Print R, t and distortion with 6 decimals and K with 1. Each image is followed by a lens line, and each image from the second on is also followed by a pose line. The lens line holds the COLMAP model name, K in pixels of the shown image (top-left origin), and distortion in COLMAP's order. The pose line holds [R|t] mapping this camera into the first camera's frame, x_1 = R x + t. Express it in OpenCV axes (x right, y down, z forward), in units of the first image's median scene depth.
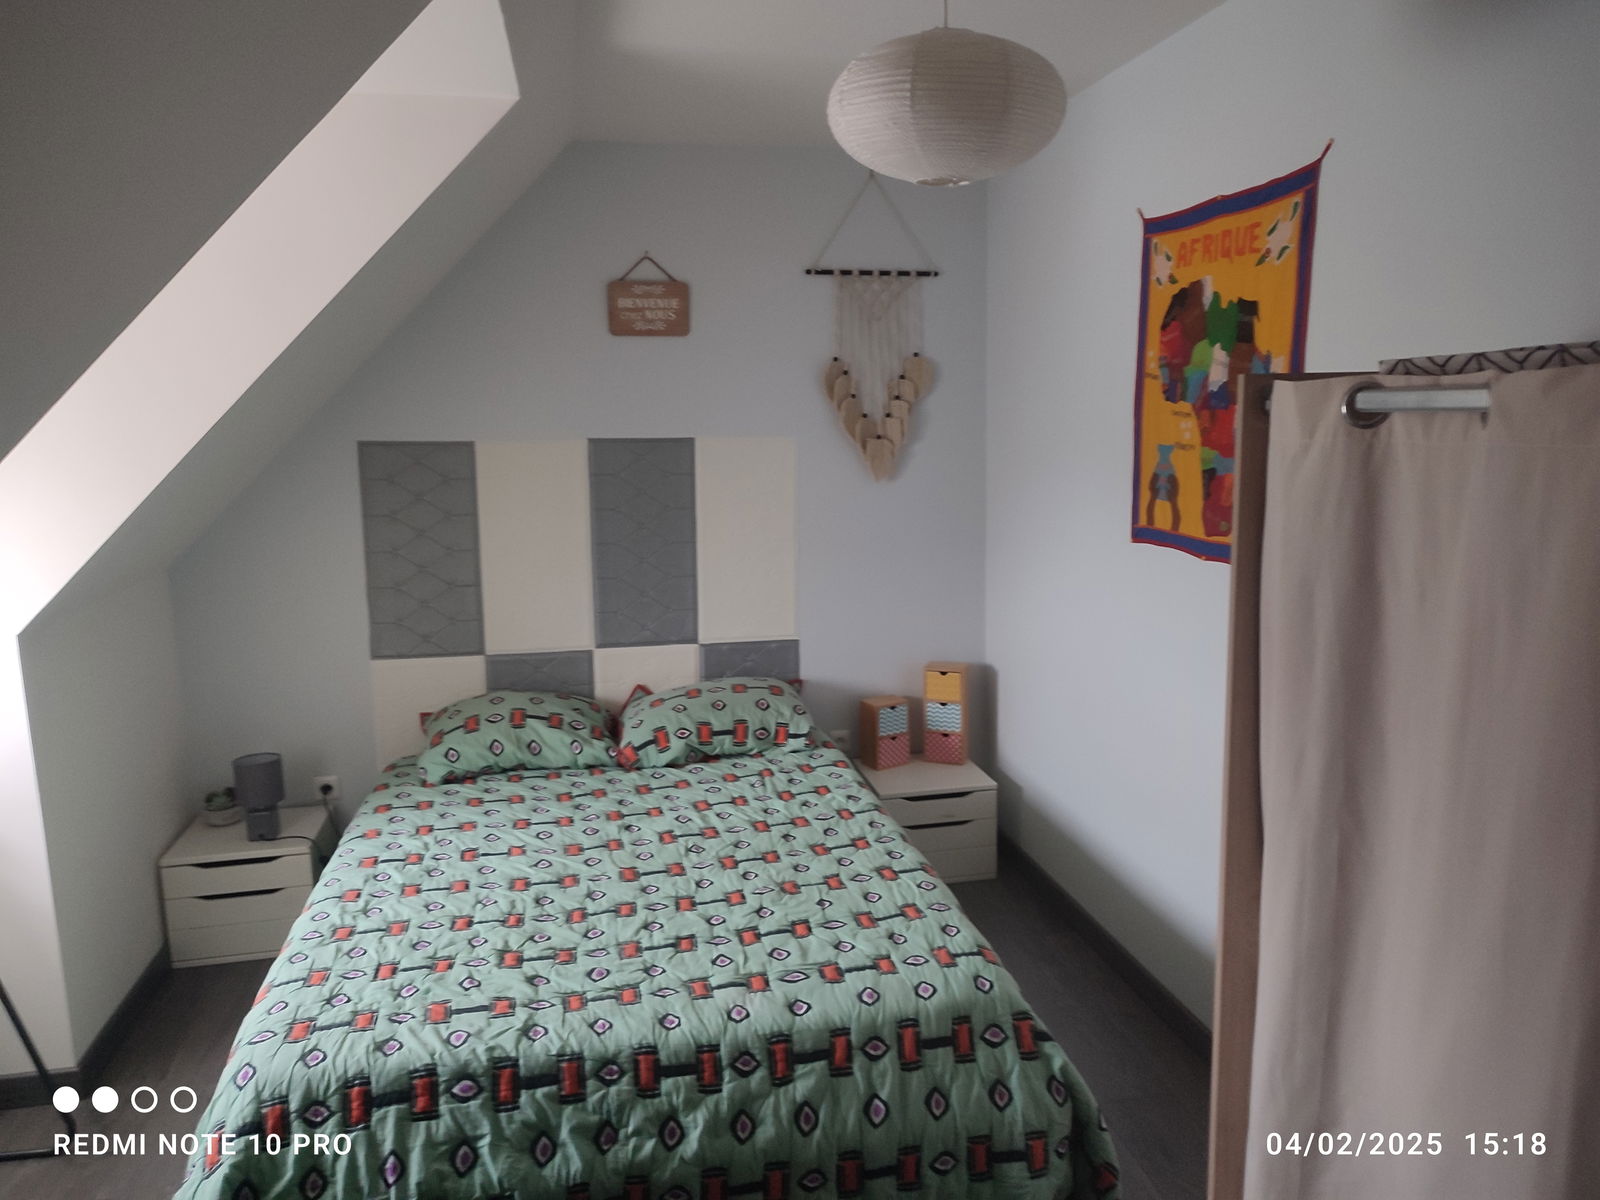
lens RADIAL K [[1129.9, 0, 799.8], [0, 1129.9, 598.5], [0, 0, 1]] dist [0.021089, -0.021618]
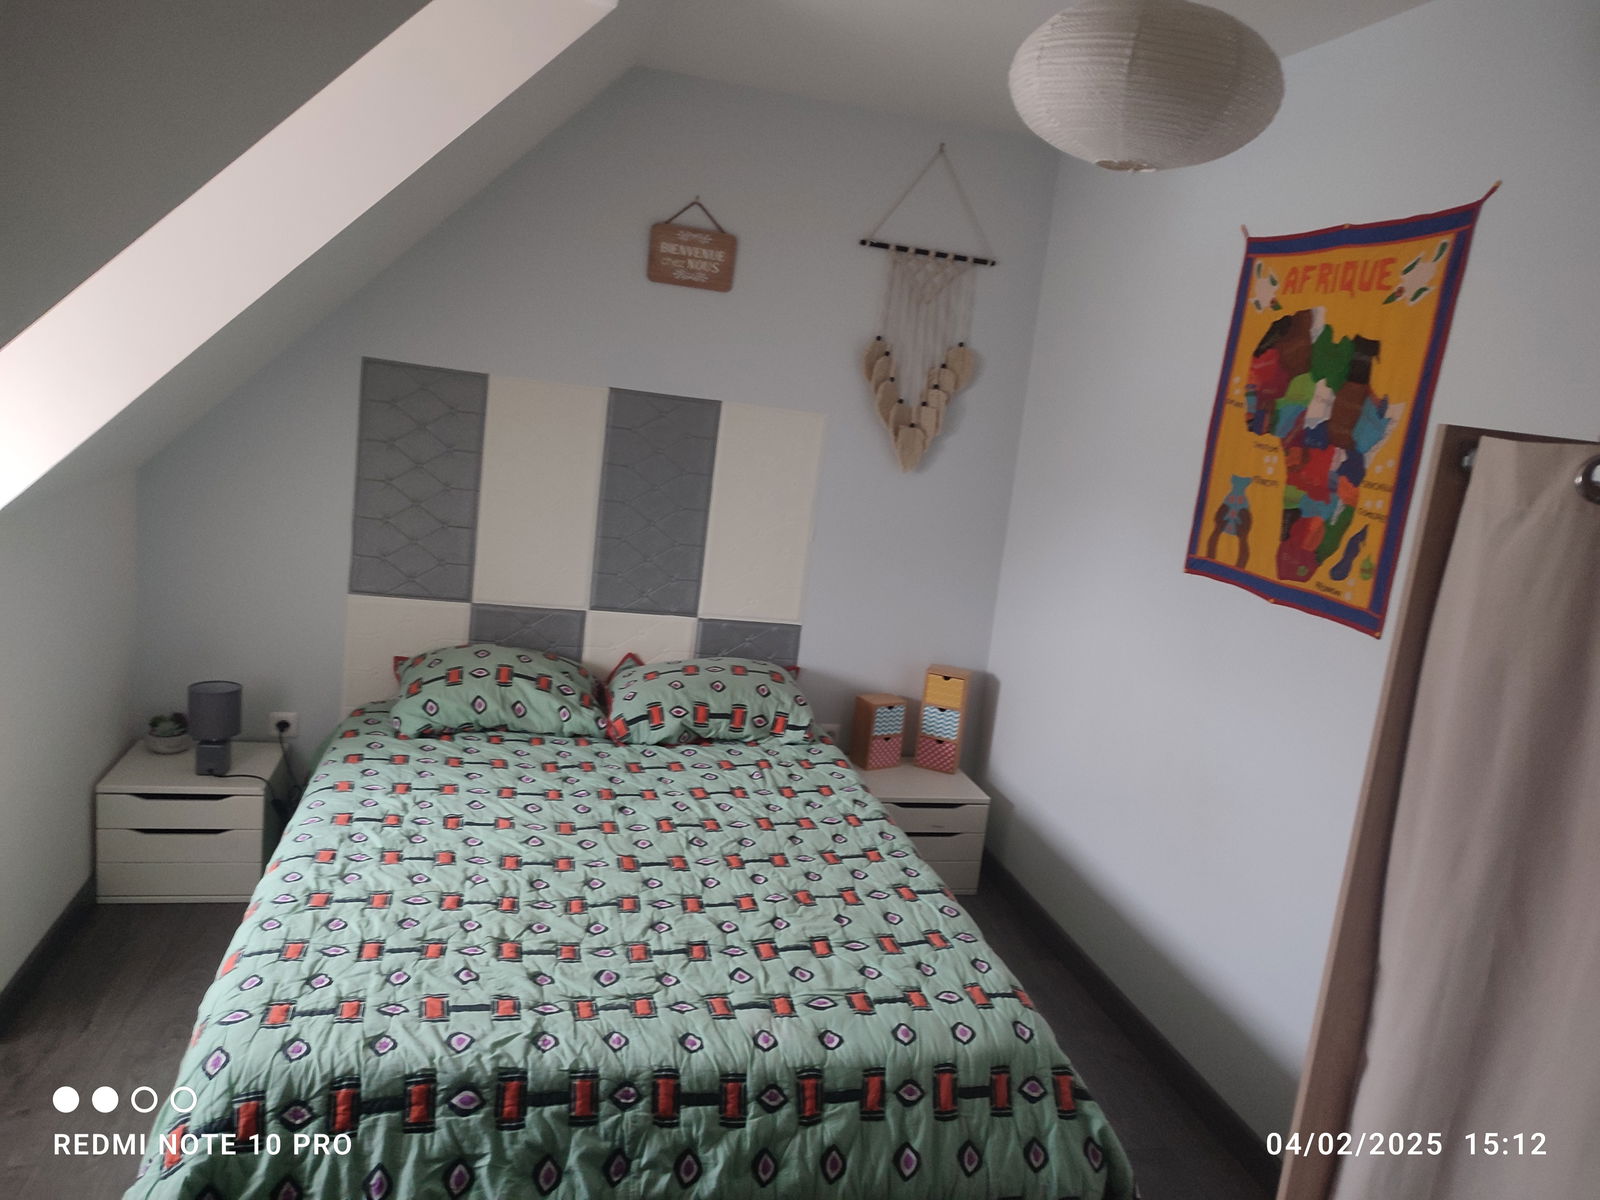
lens RADIAL K [[1129.9, 0, 802.5], [0, 1129.9, 598.6], [0, 0, 1]] dist [0.021089, -0.021618]
pose [[0.990556, 0.120611, 0.065206, -0.103165], [-0.122165, 0.992301, 0.020378, -0.009028], [-0.062246, -0.028151, 0.997664, 0.075007]]
